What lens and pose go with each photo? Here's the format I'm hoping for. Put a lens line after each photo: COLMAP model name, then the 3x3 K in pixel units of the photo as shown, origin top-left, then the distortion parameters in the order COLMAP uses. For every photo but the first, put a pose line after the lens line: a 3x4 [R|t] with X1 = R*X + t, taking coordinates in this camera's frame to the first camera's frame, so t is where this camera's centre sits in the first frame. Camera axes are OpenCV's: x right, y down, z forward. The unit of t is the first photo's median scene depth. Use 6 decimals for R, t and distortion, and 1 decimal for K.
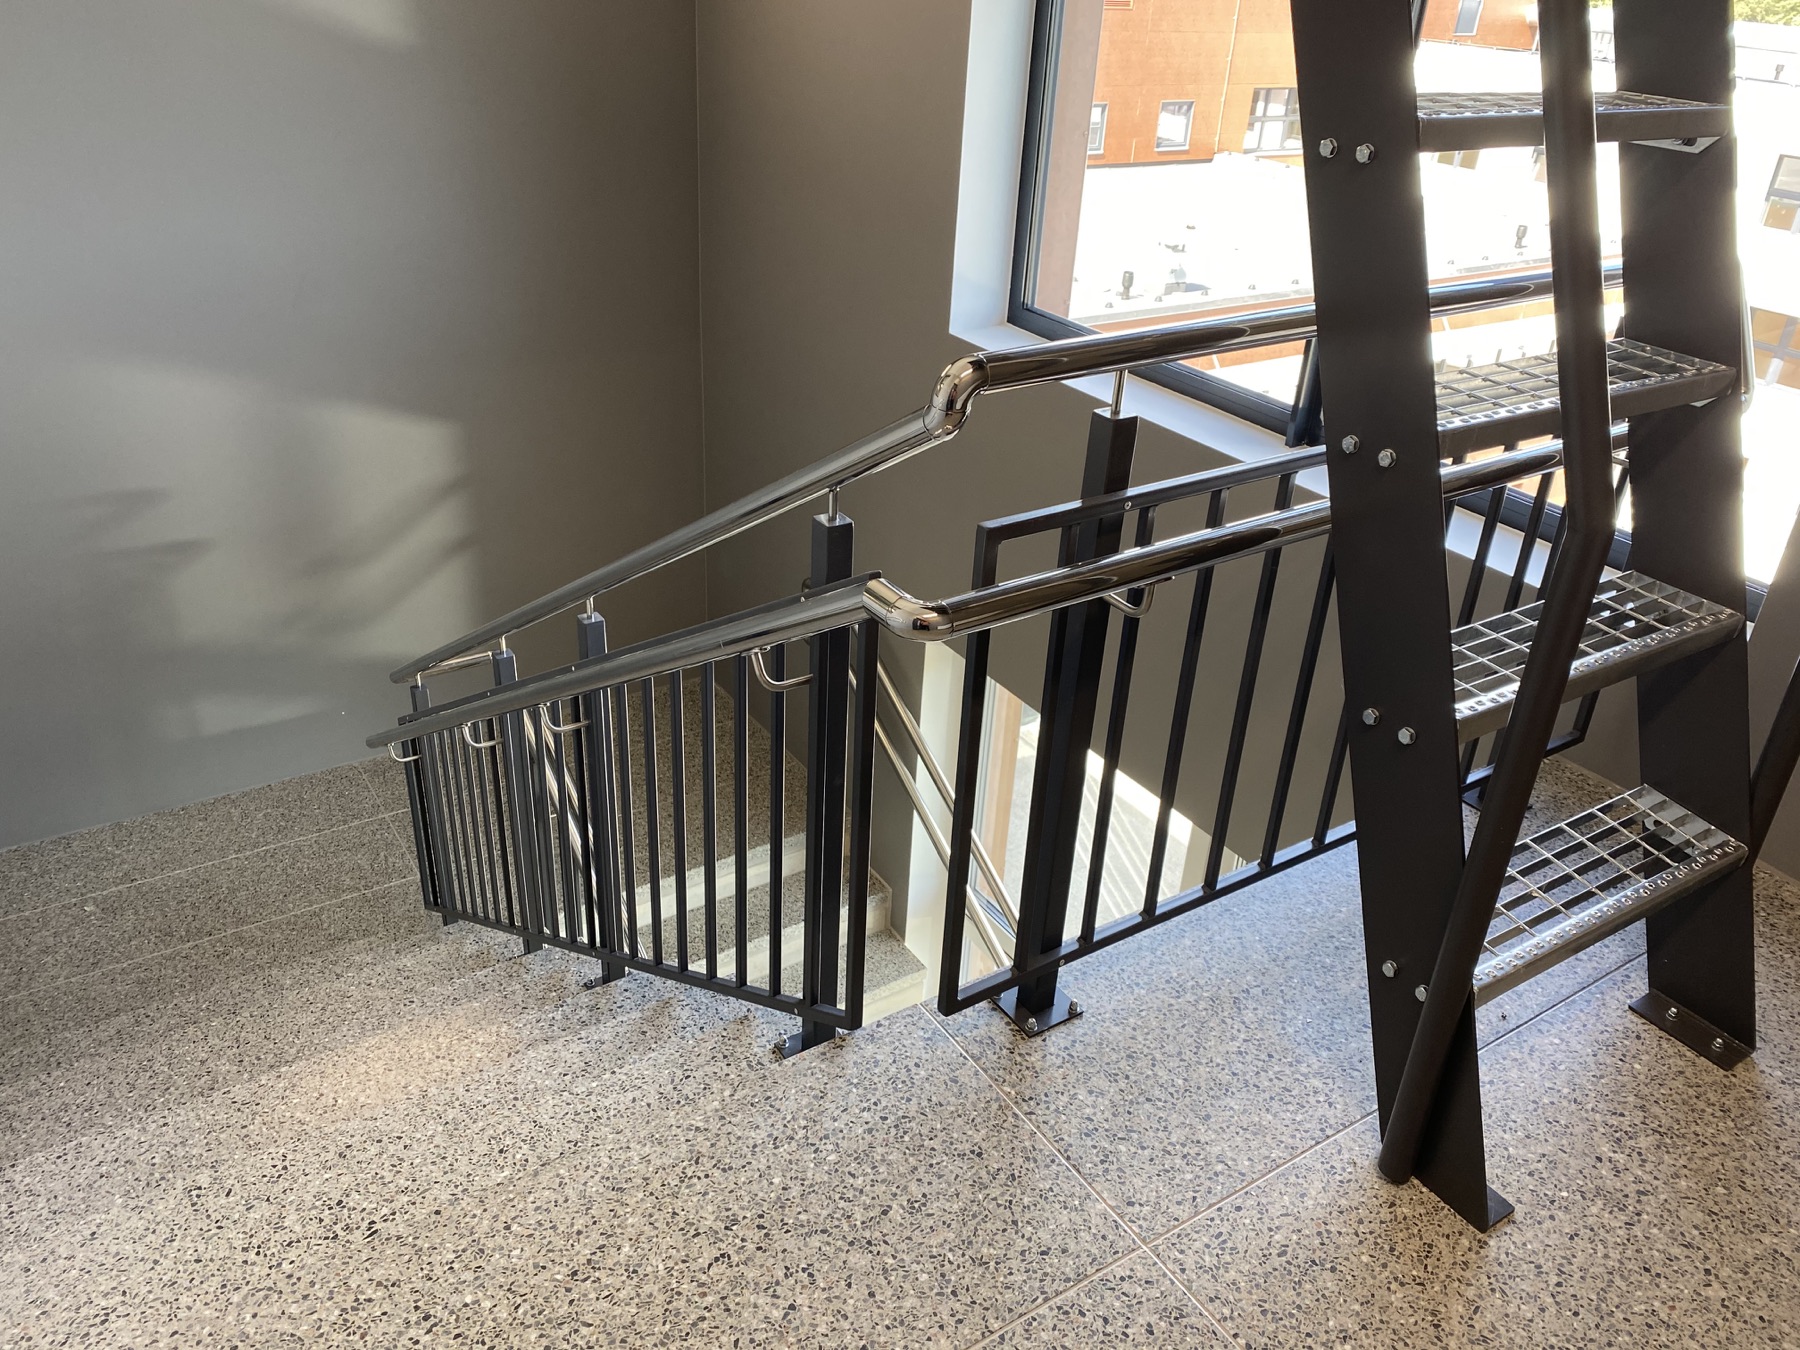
lens RADIAL K [[1388.2, 0, 900.0], [0, 1388.2, 675.0], [0, 0, 1]] dist [-0.009095, 0.042586]
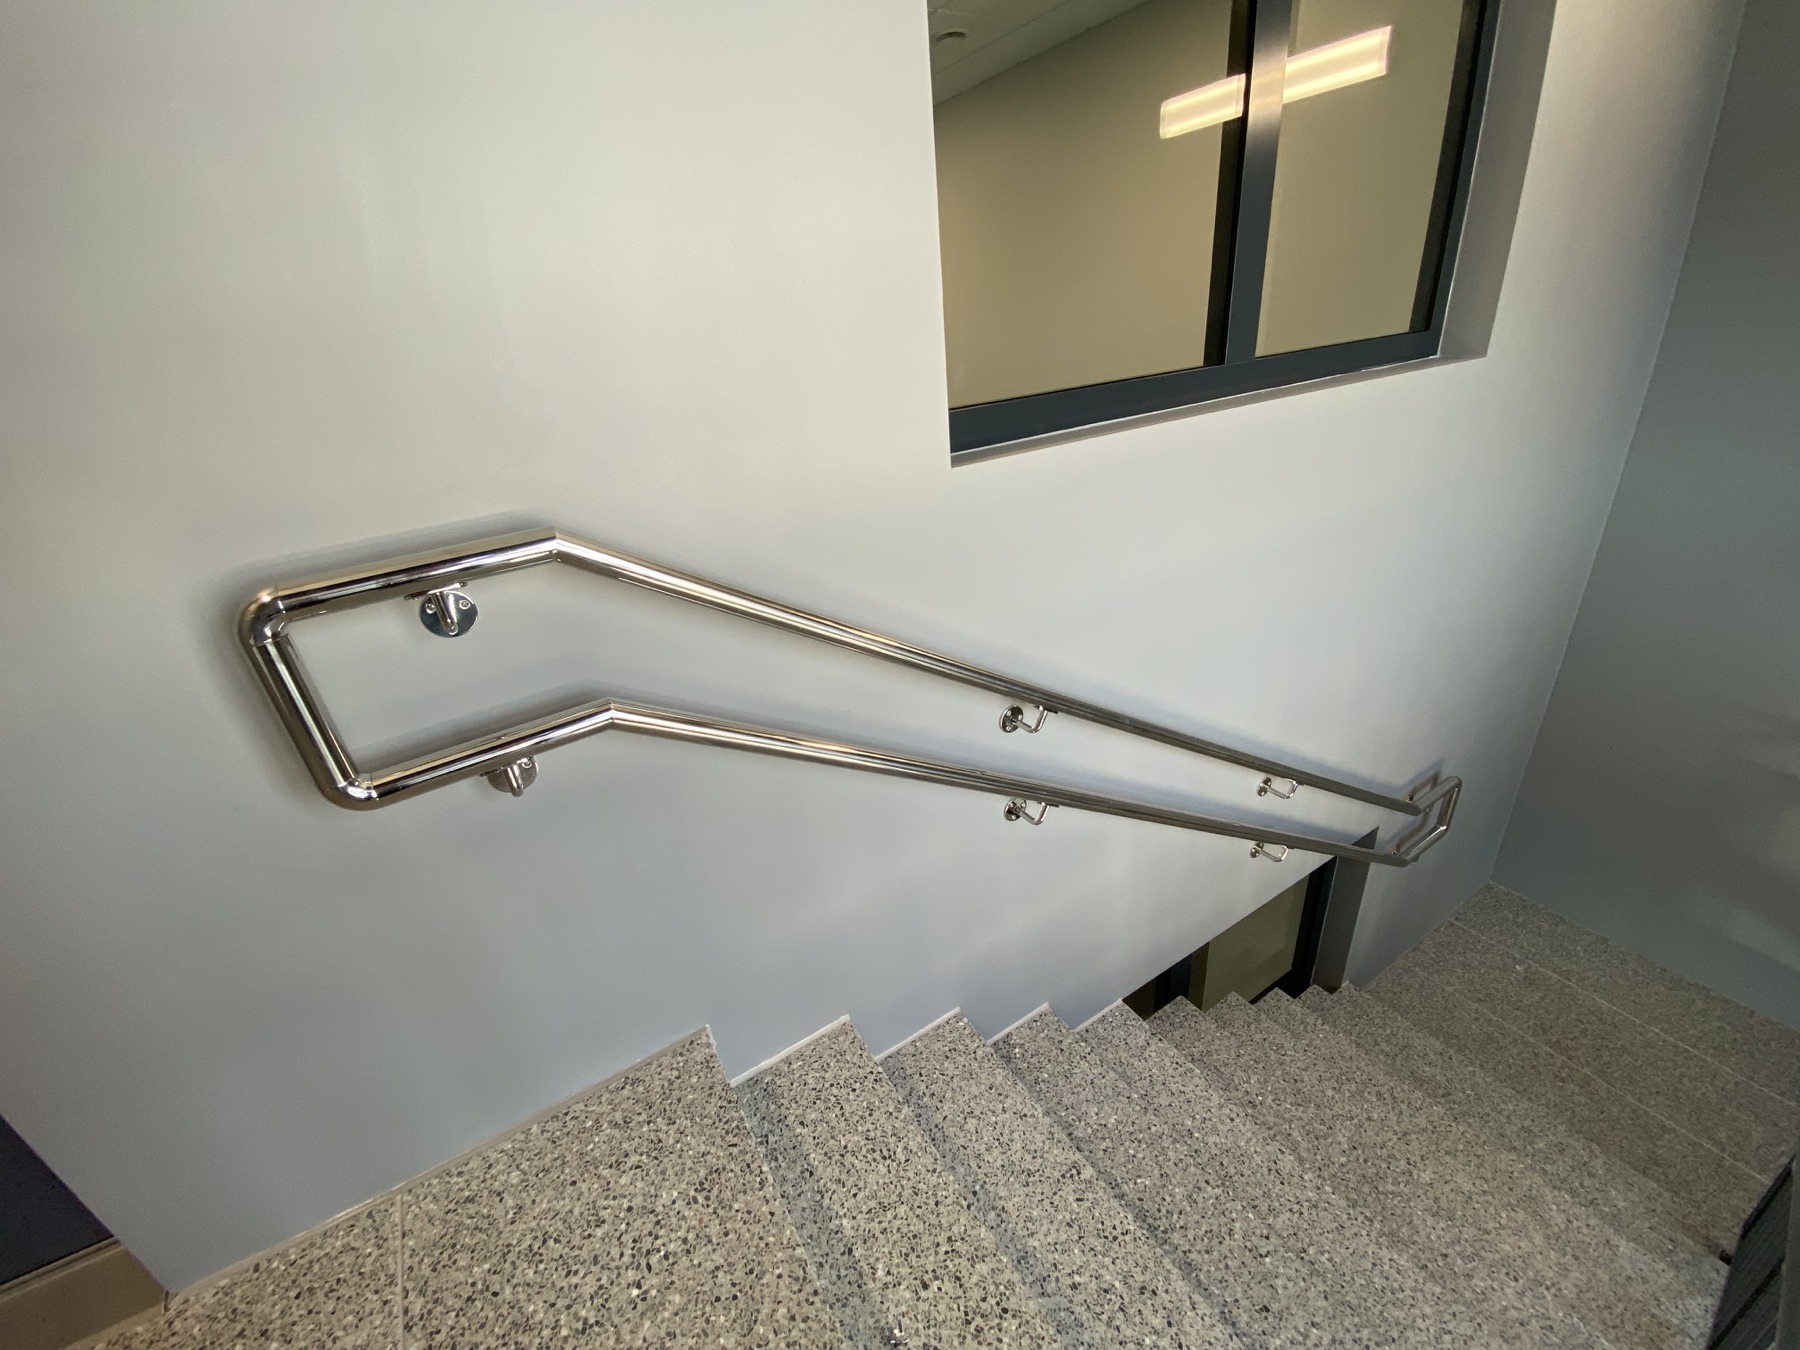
lens RADIAL K [[760.9, 0, 900.0], [0, 760.9, 675.0], [0, 0, 1]] dist [0.001905, -0.016484]
pose [[-0.037324, 0.401704, -0.915009, -0.073733], [-0.417878, 0.825471, 0.379441, -0.195925], [0.907736, 0.396525, 0.137054, 0.662344]]
